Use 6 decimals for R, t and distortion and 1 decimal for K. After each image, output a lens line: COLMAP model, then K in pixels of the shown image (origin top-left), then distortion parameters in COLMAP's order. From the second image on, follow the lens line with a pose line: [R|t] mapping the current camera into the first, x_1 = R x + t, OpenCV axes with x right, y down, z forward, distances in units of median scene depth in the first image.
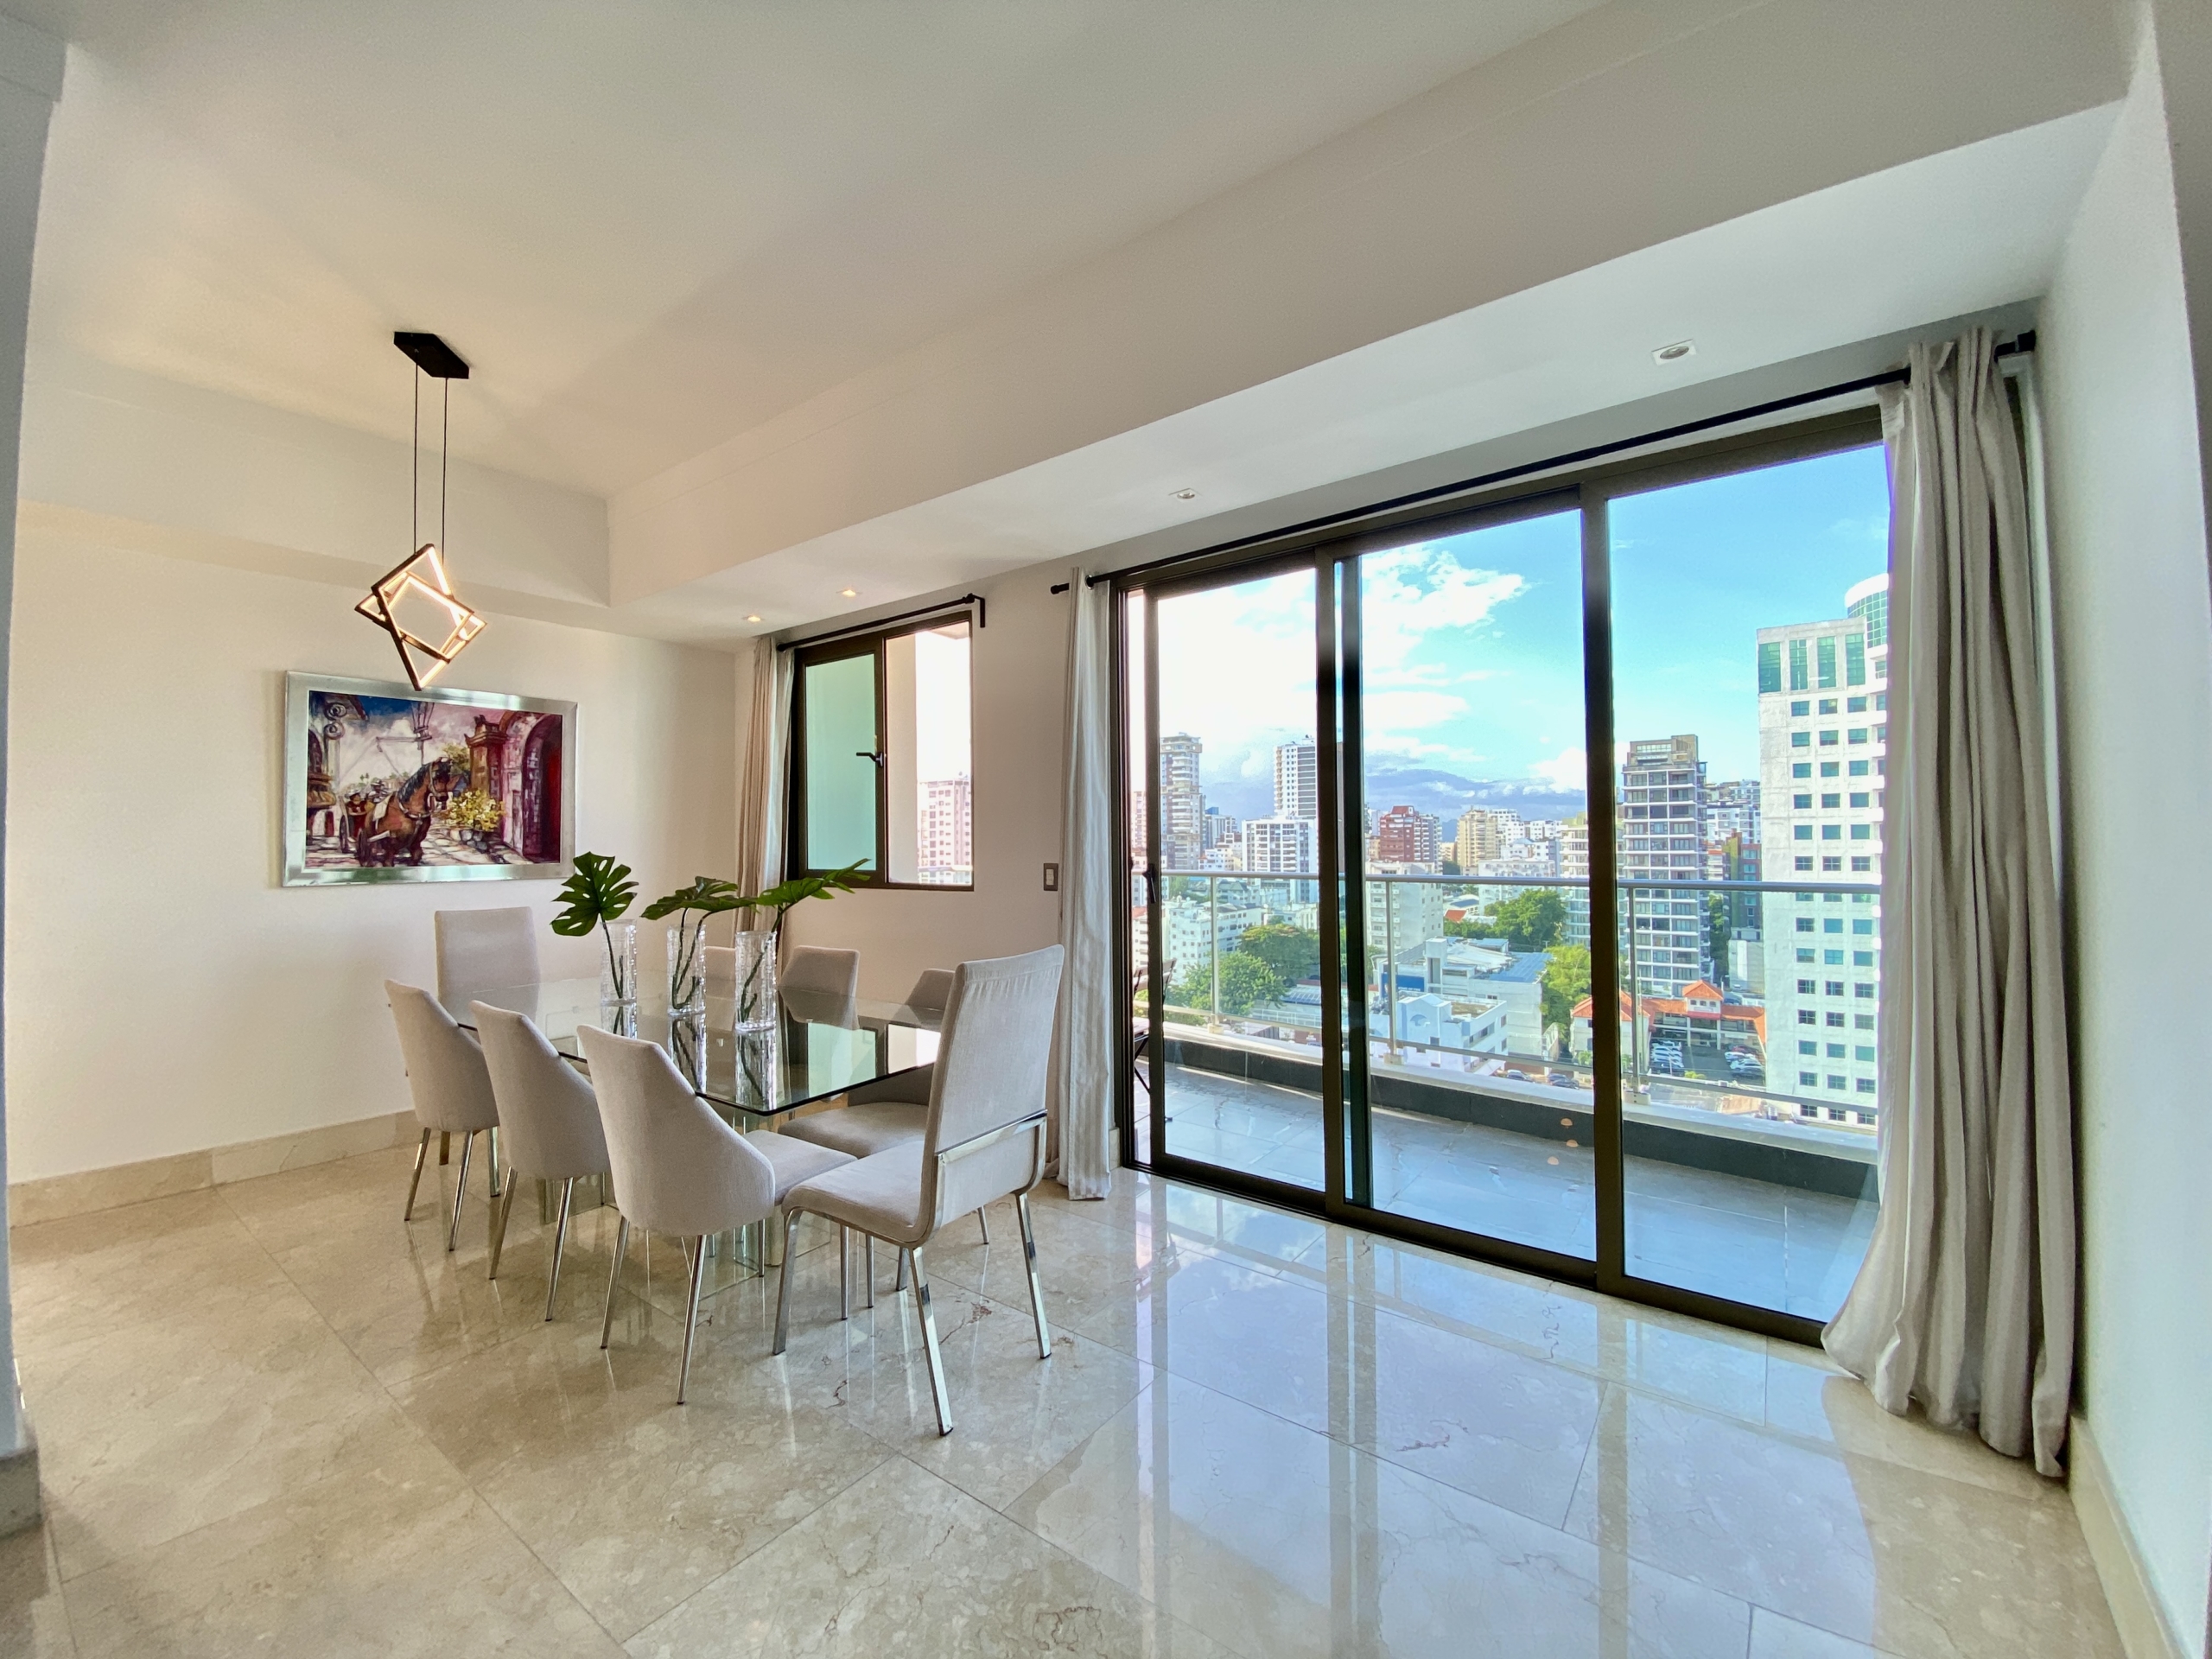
lens RADIAL K [[907.0, 0, 1113.4], [0, 907.0, 814.2], [0, 0, 1]] dist [0.006931, -0.002670]
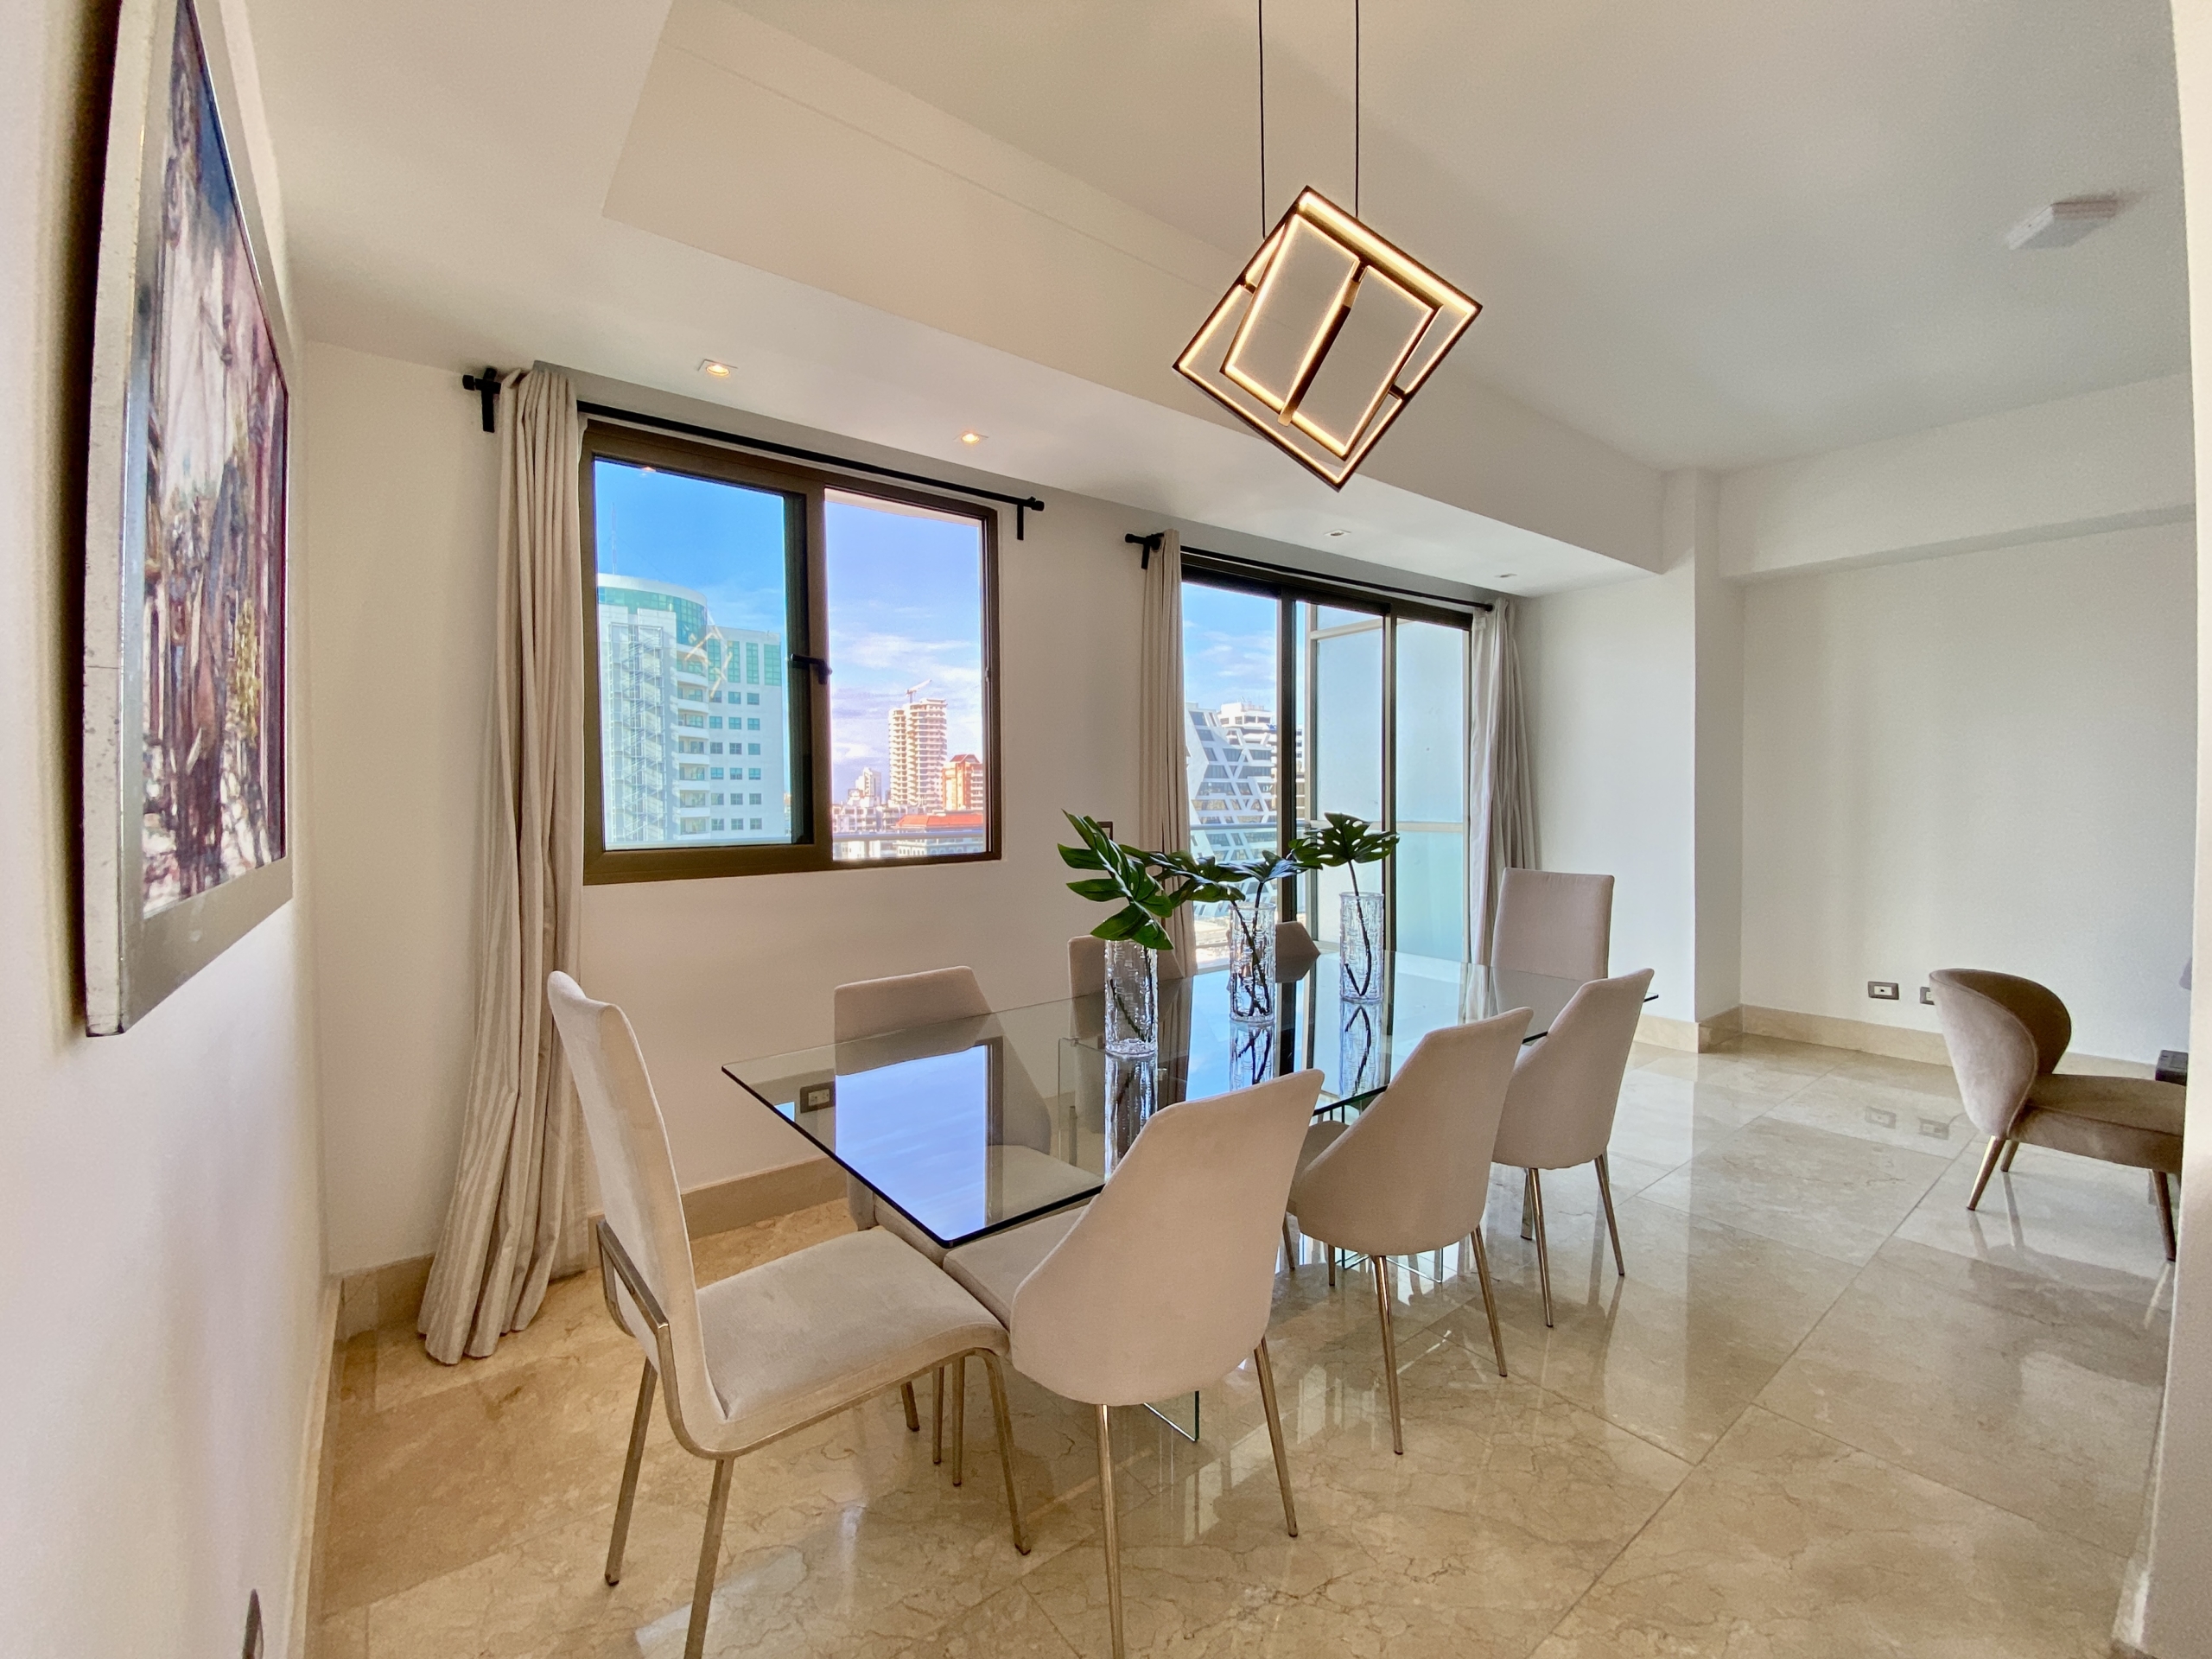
lens RADIAL K [[907.0, 0, 1096.6], [0, 907.0, 806.9], [0, 0, 1]] dist [0.006931, -0.002670]
pose [[0.260454, -0.002817, 0.965482, -1.262384], [-0.020722, 0.999749, 0.008507, 0.039289], [-0.965264, -0.022222, 0.260330, 0.972263]]
